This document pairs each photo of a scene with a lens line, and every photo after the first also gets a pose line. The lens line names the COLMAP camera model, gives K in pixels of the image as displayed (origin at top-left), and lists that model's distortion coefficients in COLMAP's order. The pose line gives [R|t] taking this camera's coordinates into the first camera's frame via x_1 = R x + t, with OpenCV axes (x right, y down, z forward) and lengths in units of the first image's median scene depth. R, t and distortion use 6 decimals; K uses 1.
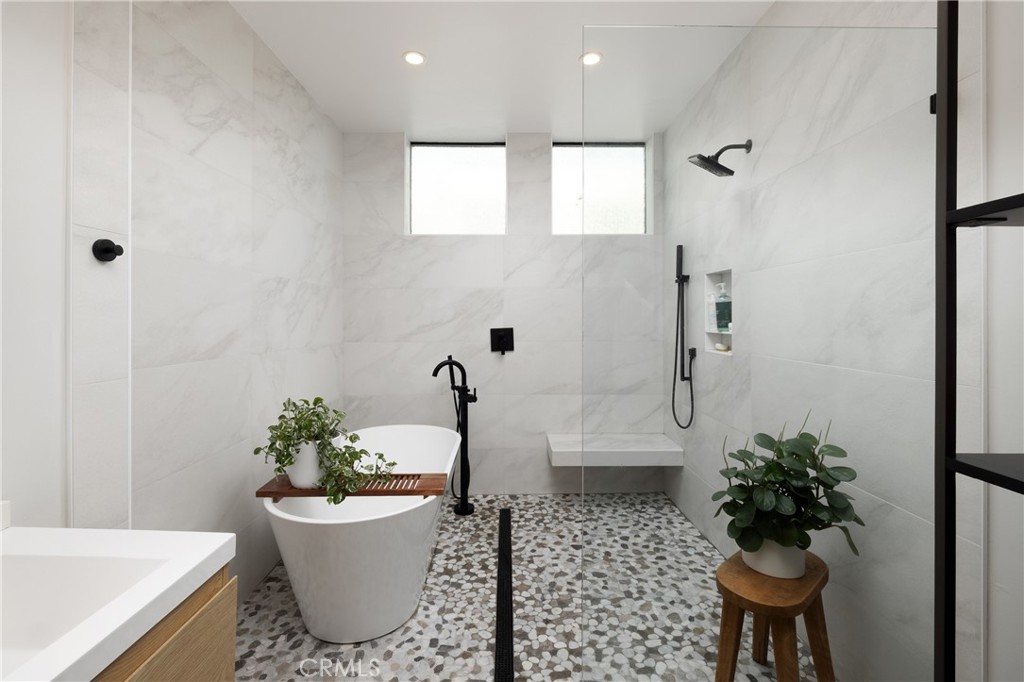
lens RADIAL K [[442.3, 0, 510.7], [0, 442.3, 316.4], [0, 0, 1]] dist [-0.001707, -0.000375]
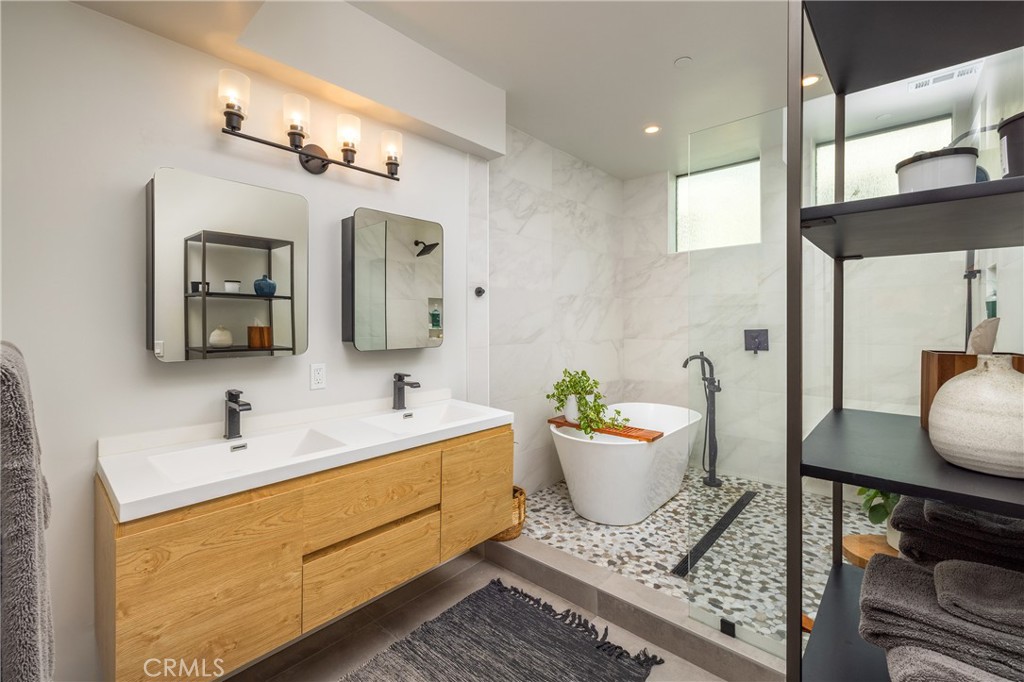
lens RADIAL K [[442.3, 0, 510.7], [0, 442.3, 316.4], [0, 0, 1]] dist [-0.001707, -0.000375]
pose [[0.733876, -0.009204, -0.679221, 0.400839], [0.005314, 0.999955, -0.007808, -0.000515], [0.679262, 0.002121, 0.733893, -0.306144]]
